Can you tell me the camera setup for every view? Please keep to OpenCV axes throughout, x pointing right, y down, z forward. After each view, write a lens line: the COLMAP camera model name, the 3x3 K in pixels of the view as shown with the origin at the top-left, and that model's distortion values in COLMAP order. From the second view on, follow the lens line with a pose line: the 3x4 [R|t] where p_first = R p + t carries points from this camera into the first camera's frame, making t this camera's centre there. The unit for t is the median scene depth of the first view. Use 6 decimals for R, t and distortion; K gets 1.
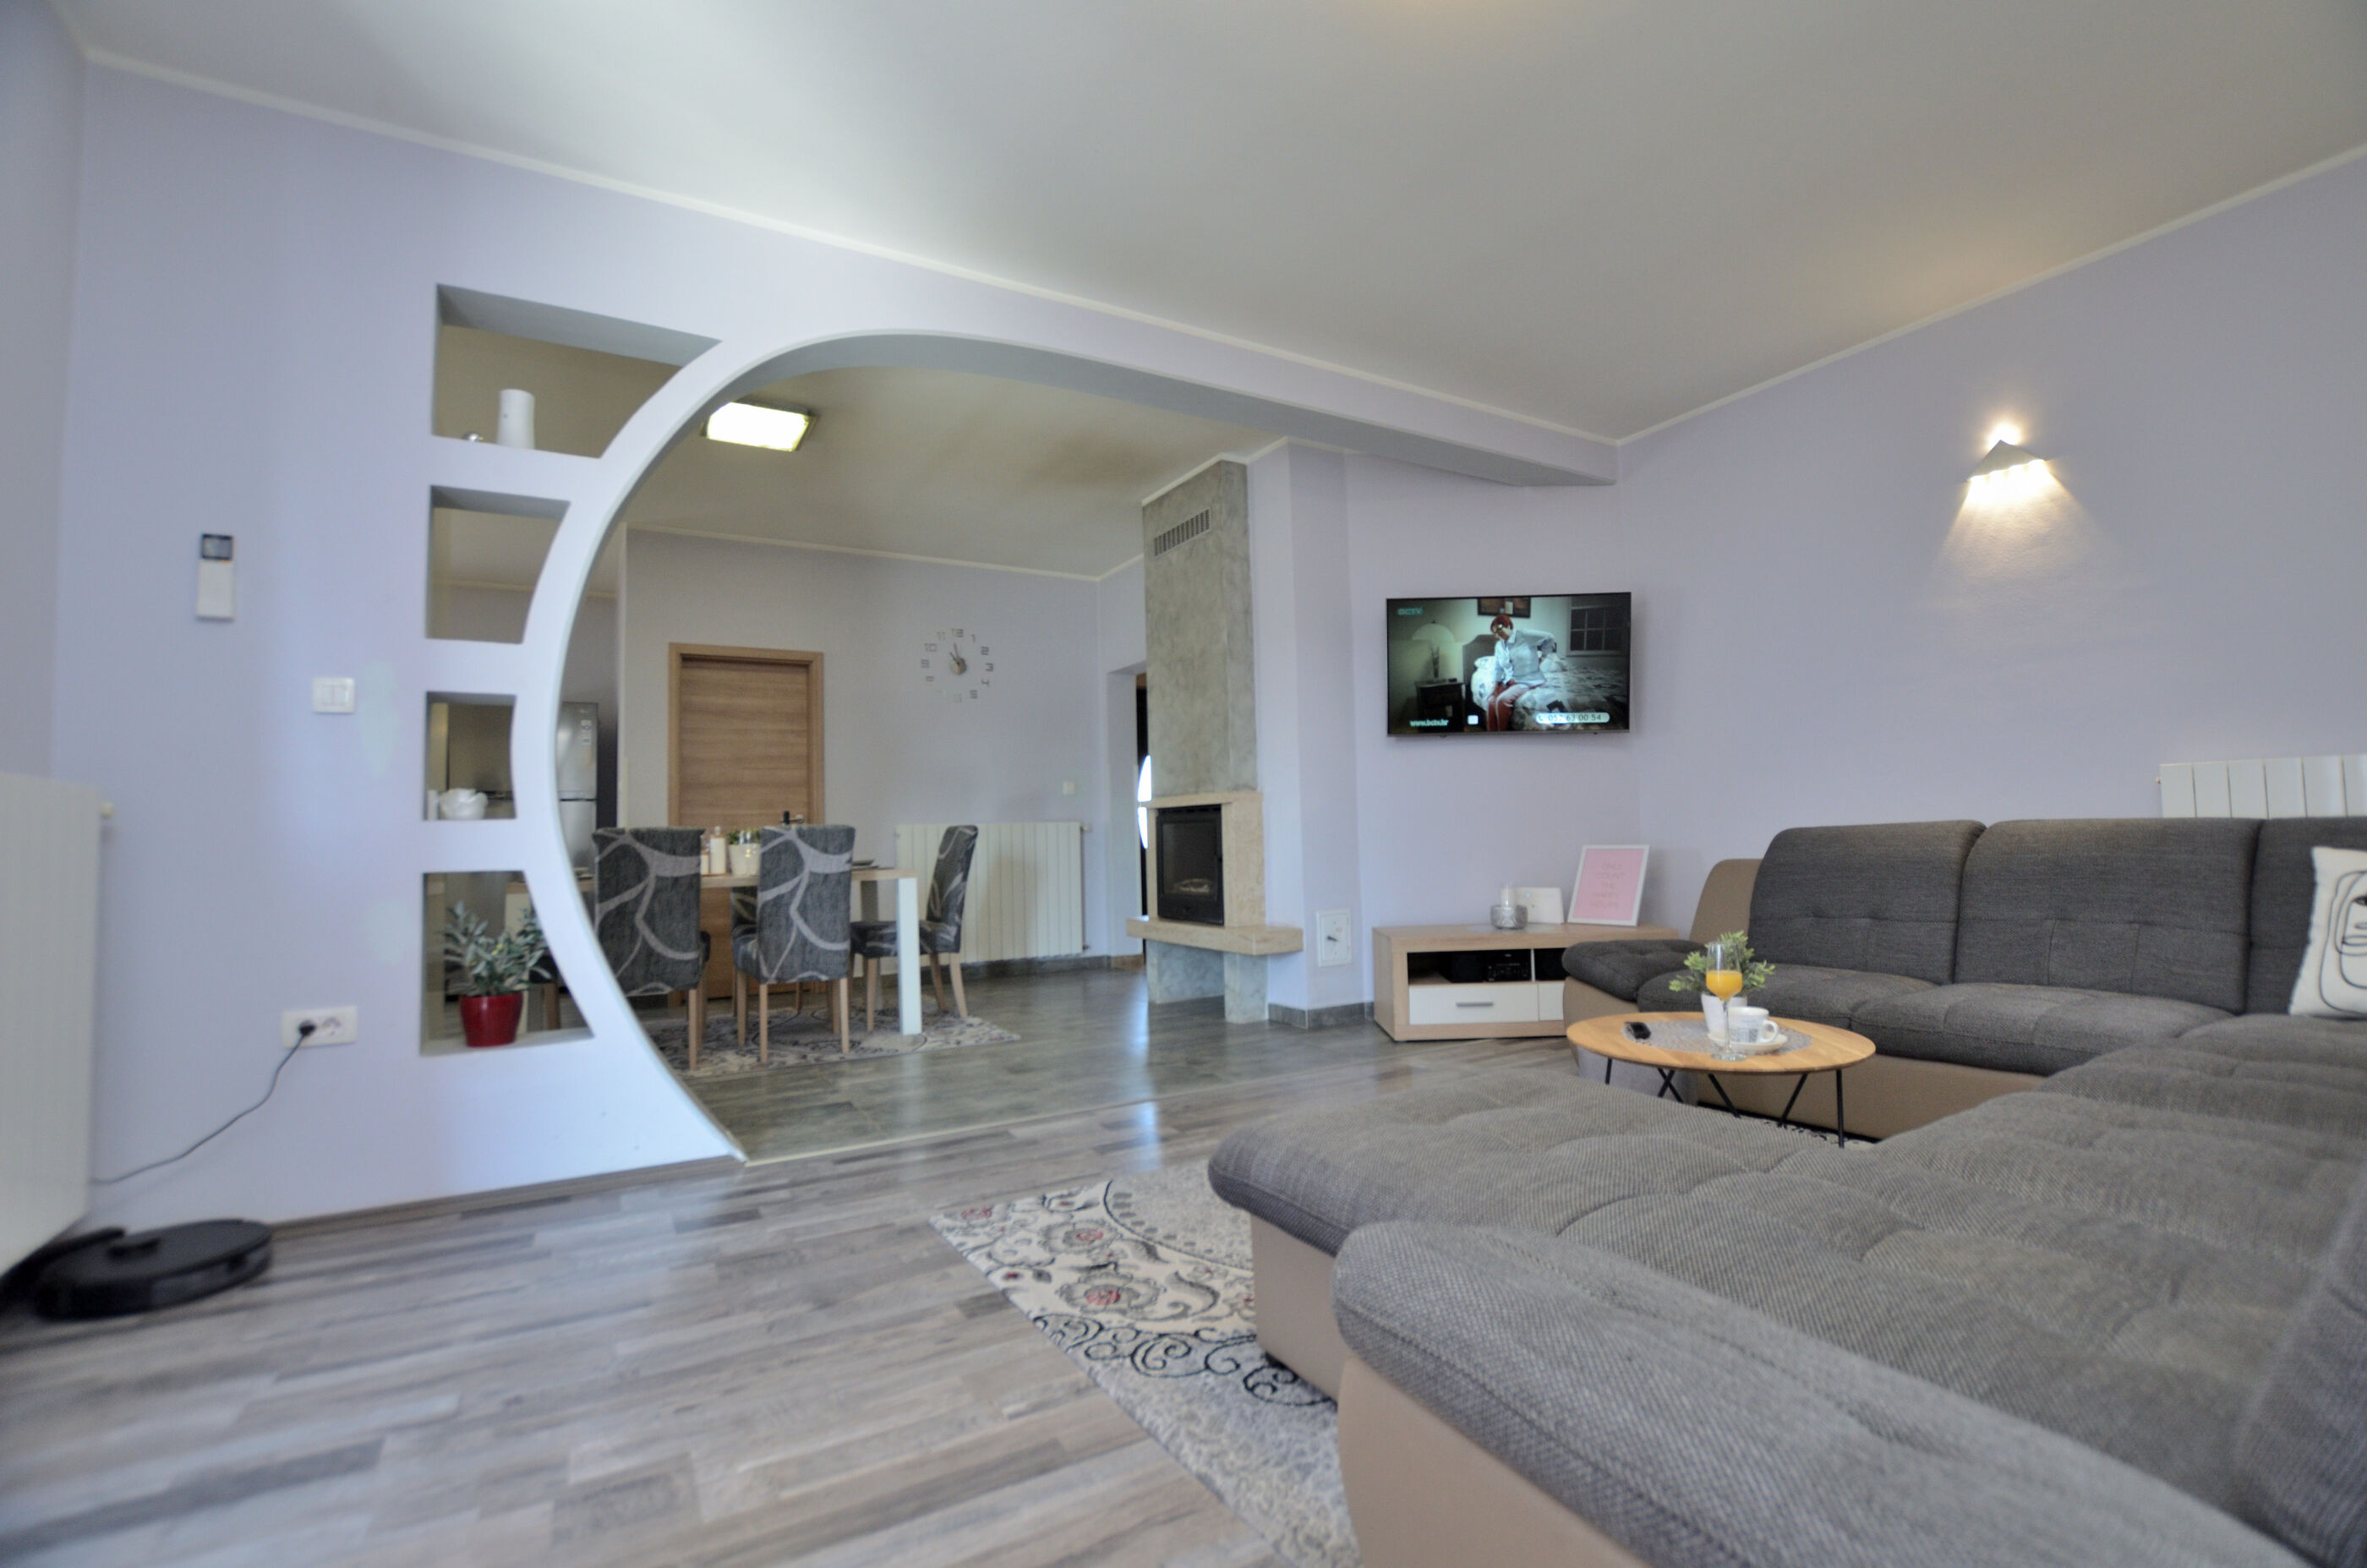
lens RADIAL K [[1043.5, 0, 1213.1], [0, 1043.5, 766.0], [0, 0, 1]] dist [-0.033713, 0.004859]
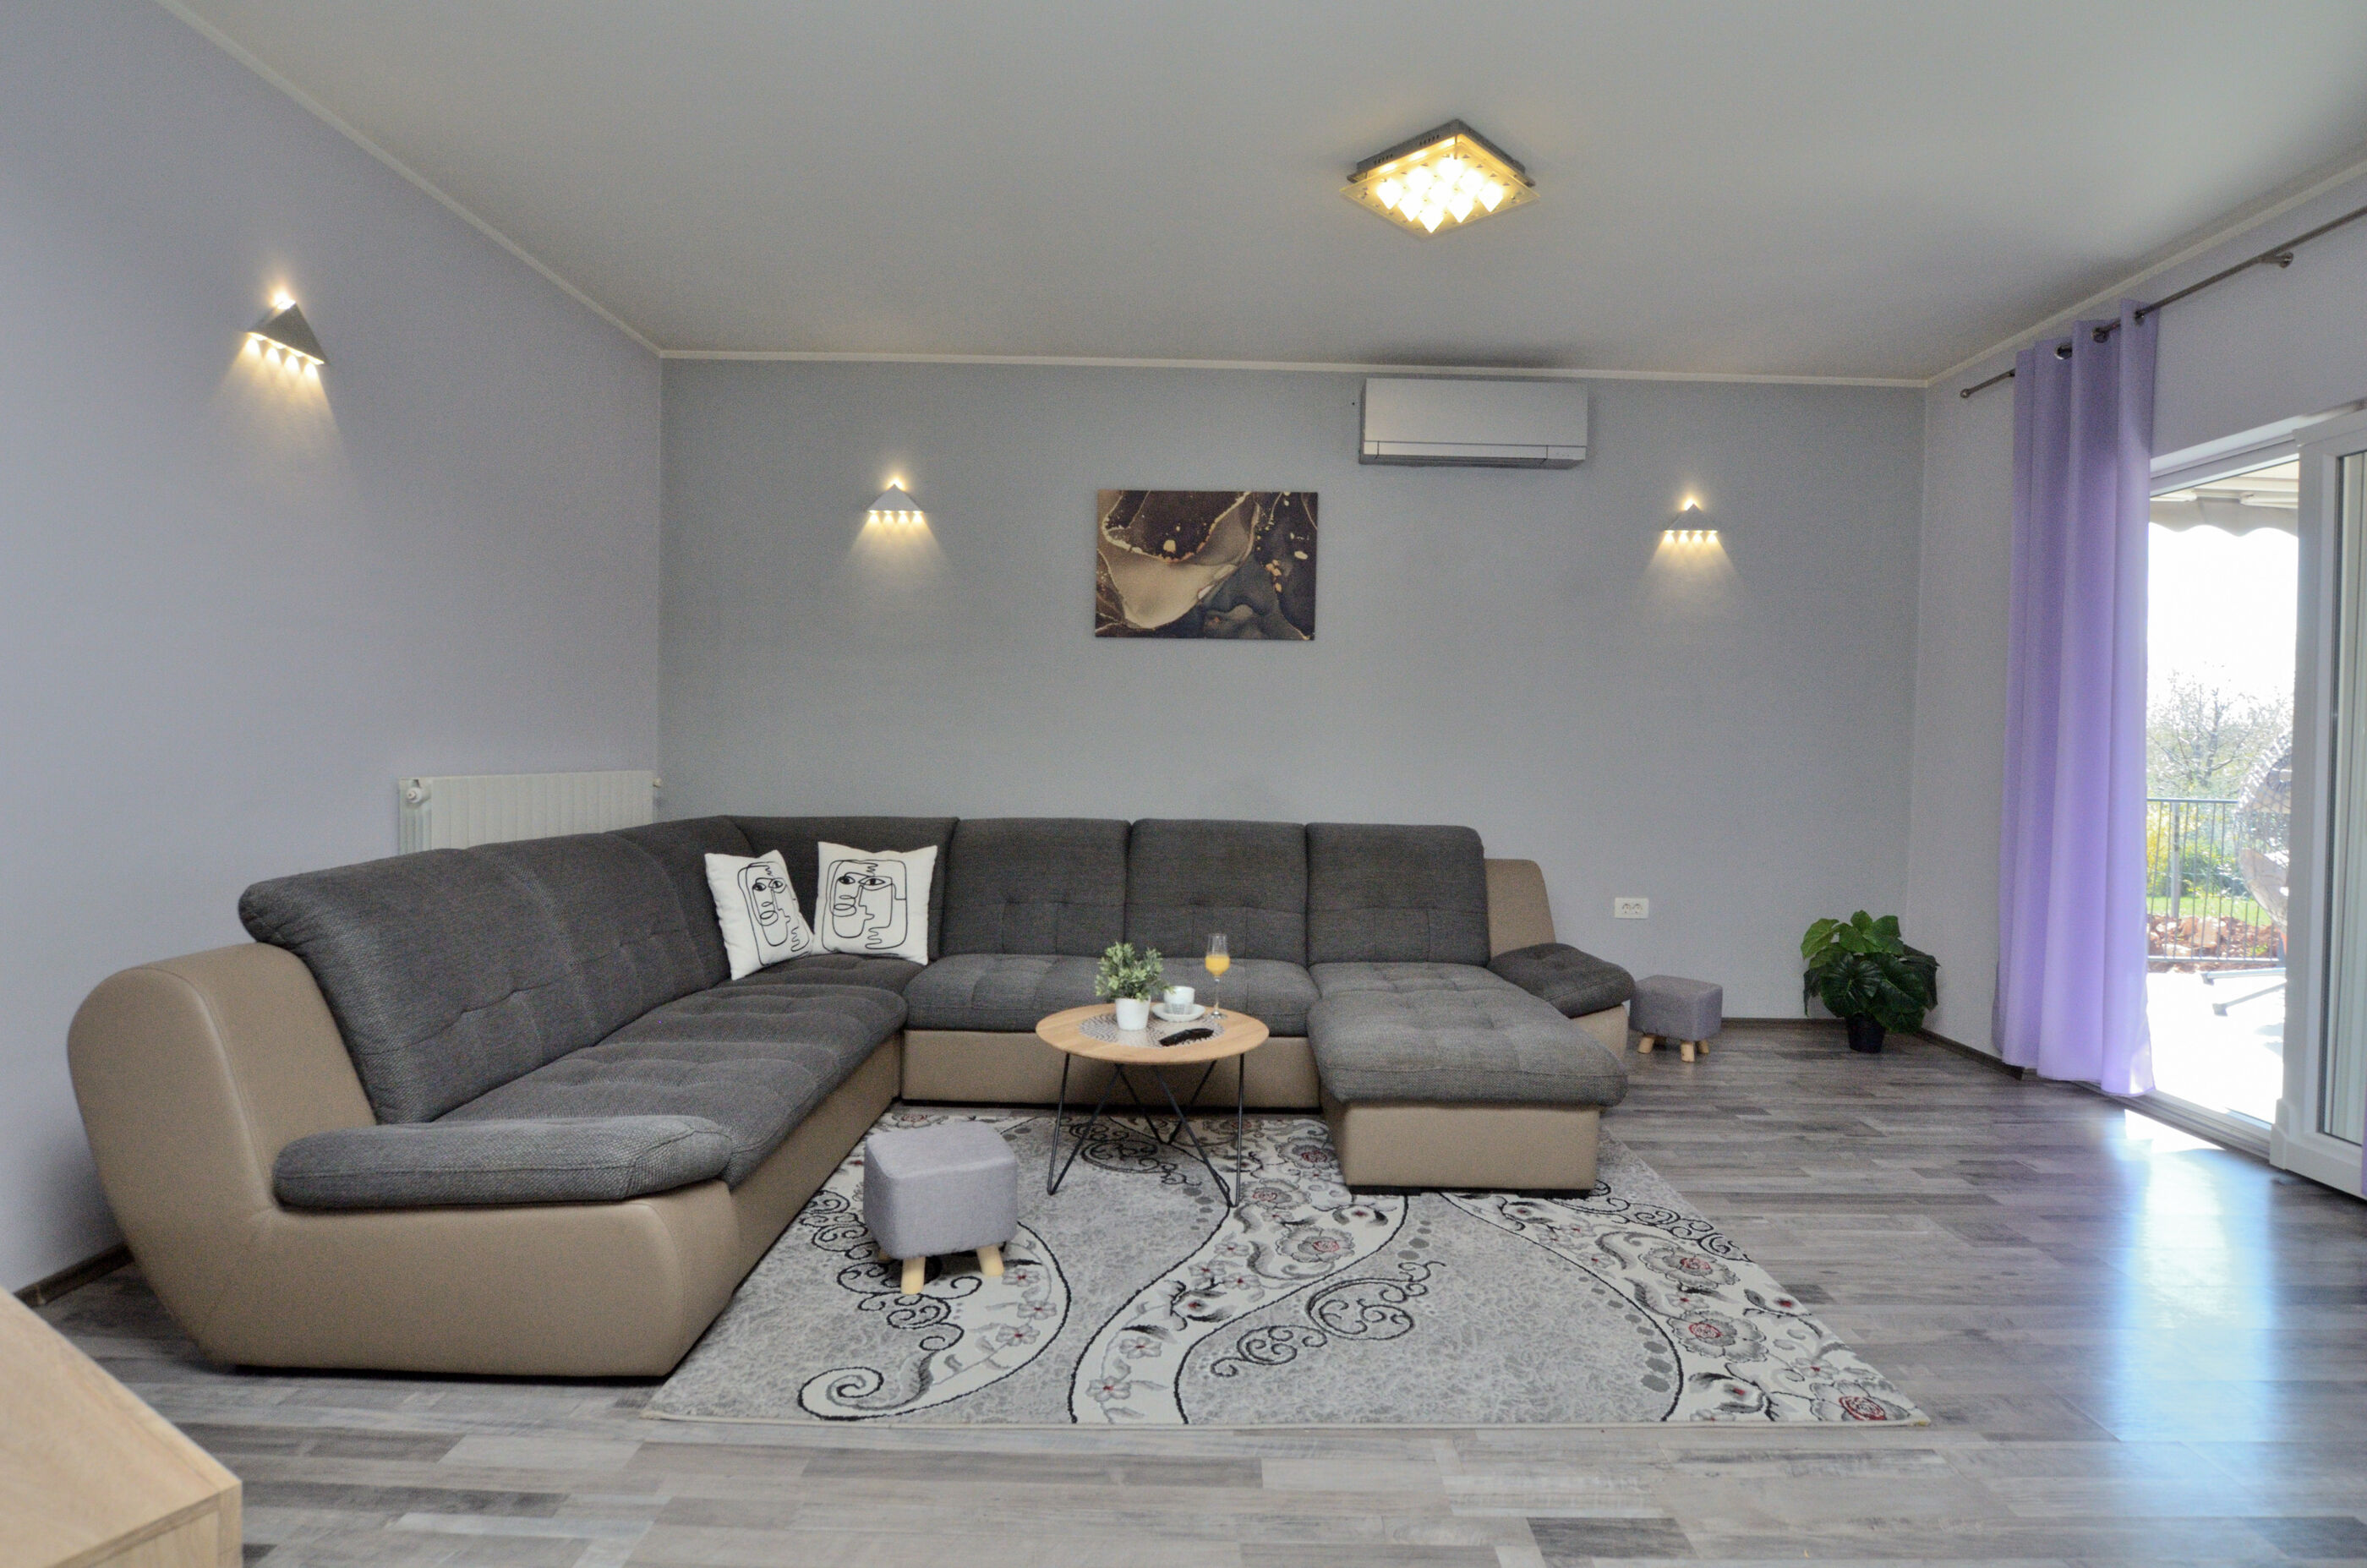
lens RADIAL K [[1140.3, 0, 1207.2], [0, 1140.3, 782.0], [0, 0, 1]] dist [-0.025154, 0.001311]
pose [[-0.854178, -0.008602, 0.519910, -0.249402], [-0.032663, 0.998776, -0.037137, 0.021584], [-0.518954, -0.048703, -0.853413, 2.035674]]
